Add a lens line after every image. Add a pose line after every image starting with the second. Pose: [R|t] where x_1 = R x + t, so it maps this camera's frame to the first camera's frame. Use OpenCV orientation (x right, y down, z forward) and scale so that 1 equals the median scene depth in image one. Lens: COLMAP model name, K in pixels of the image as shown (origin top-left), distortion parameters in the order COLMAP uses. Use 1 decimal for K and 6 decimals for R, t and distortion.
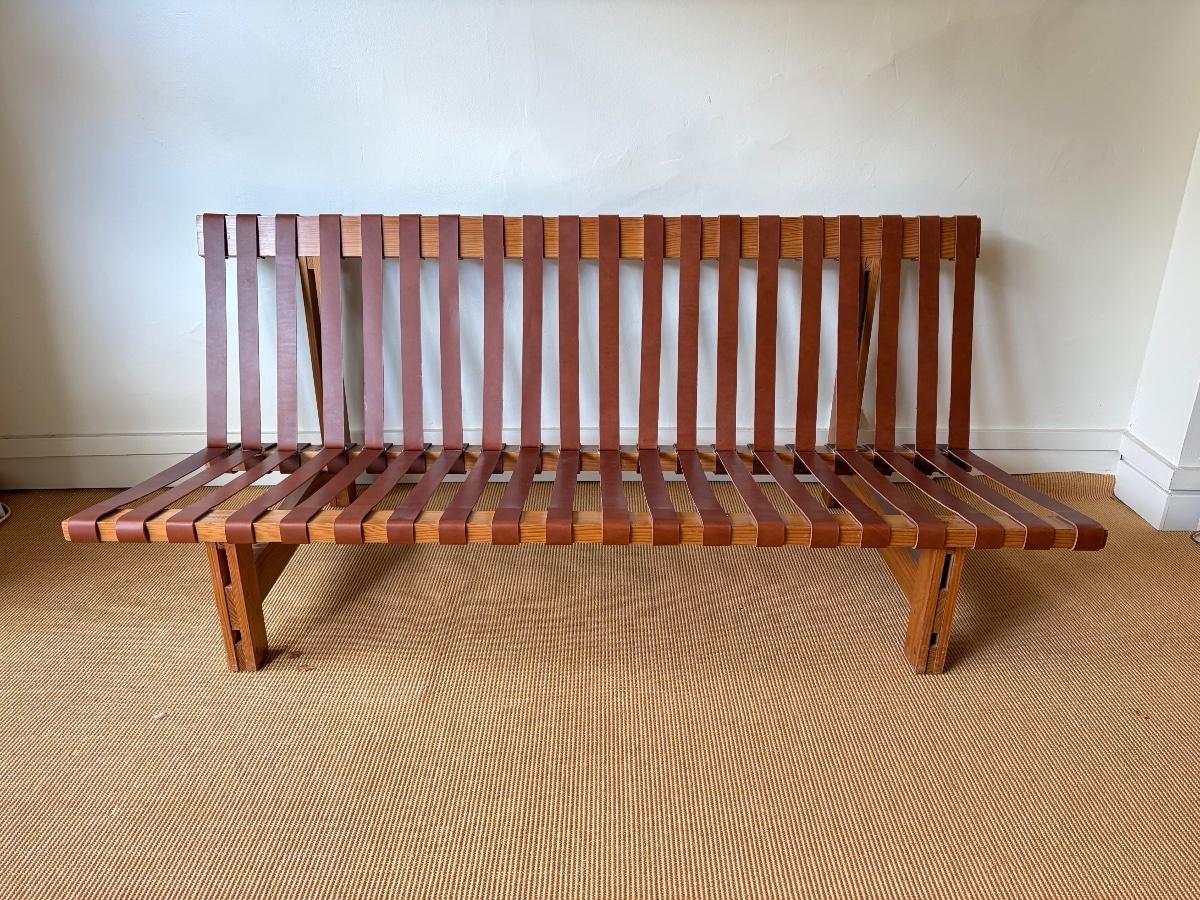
lens RADIAL K [[893.3, 0, 607.0], [0, 893.3, 449.0], [0, 0, 1]] dist [0.002113, 0.004192]
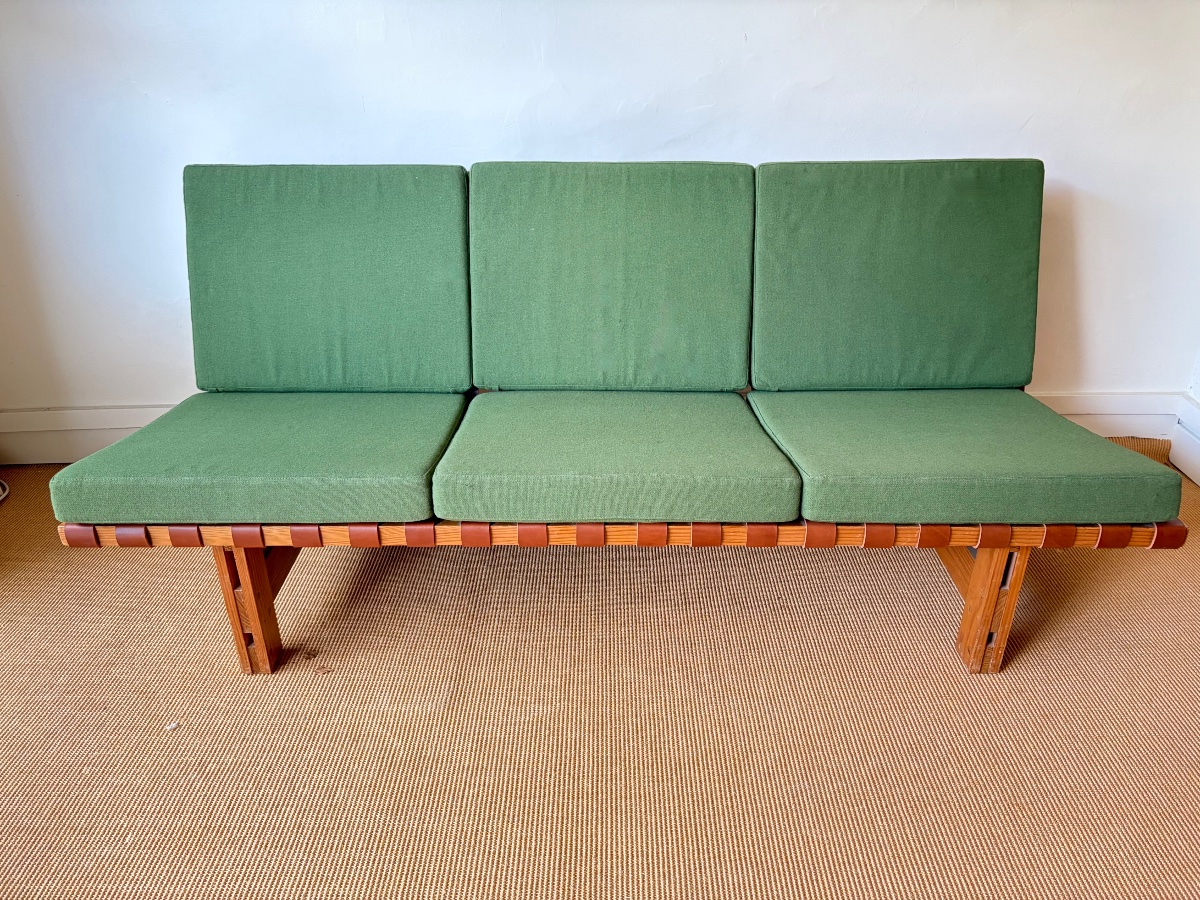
lens RADIAL K [[897.1, 0, 600.0], [0, 897.1, 450.0], [0, 0, 1]] dist [0.002915, -0.000620]
pose [[0.999881, -0.007486, -0.013456, -0.029408], [0.008571, 0.996560, 0.082435, -0.065441], [0.012793, -0.082540, 0.996506, 0.076709]]
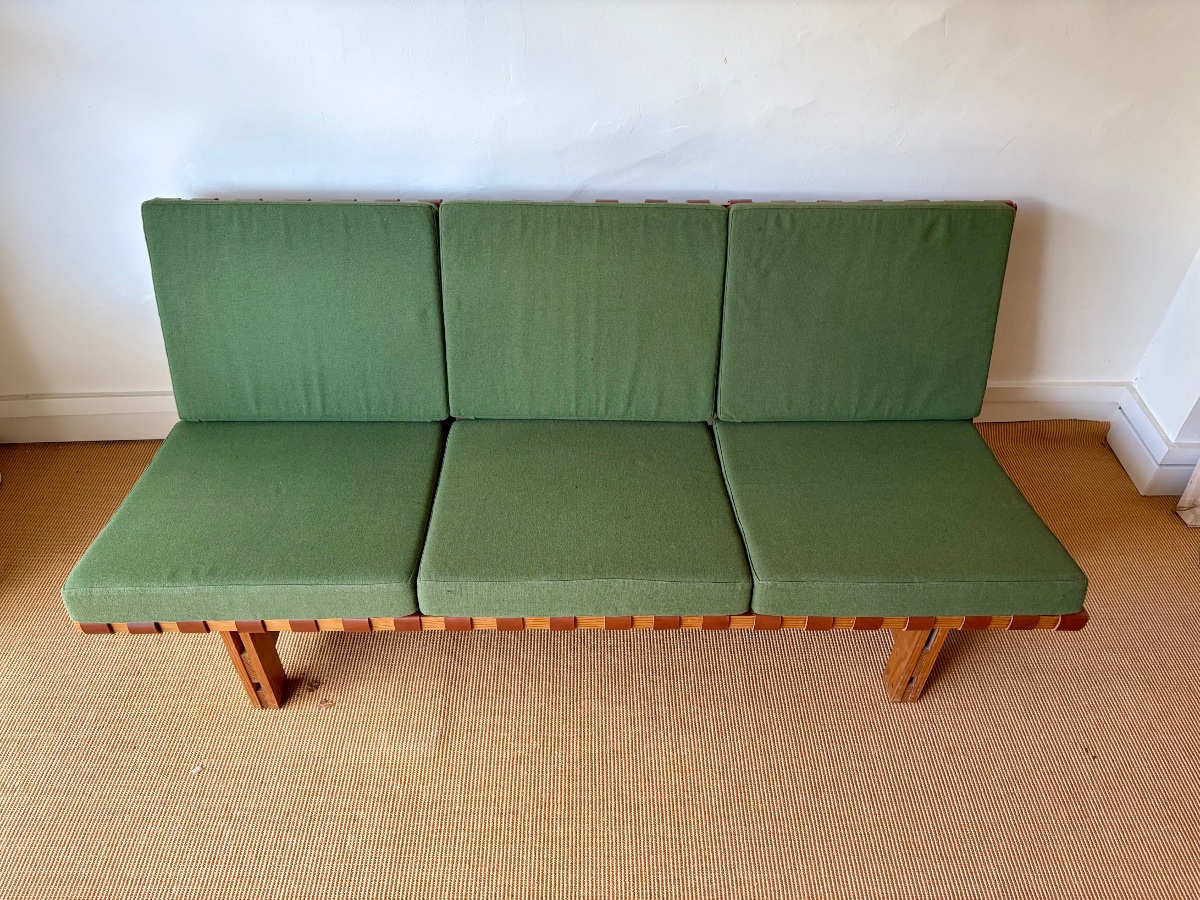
lens RADIAL K [[892.7, 0, 609.9], [0, 892.7, 453.5], [0, 0, 1]] dist [0.005883, -0.002280]
pose [[0.999777, -0.002488, 0.020985, -0.019104], [-0.004581, 0.943926, 0.330127, -0.404157], [-0.020630, -0.330149, 0.943703, 0.086019]]
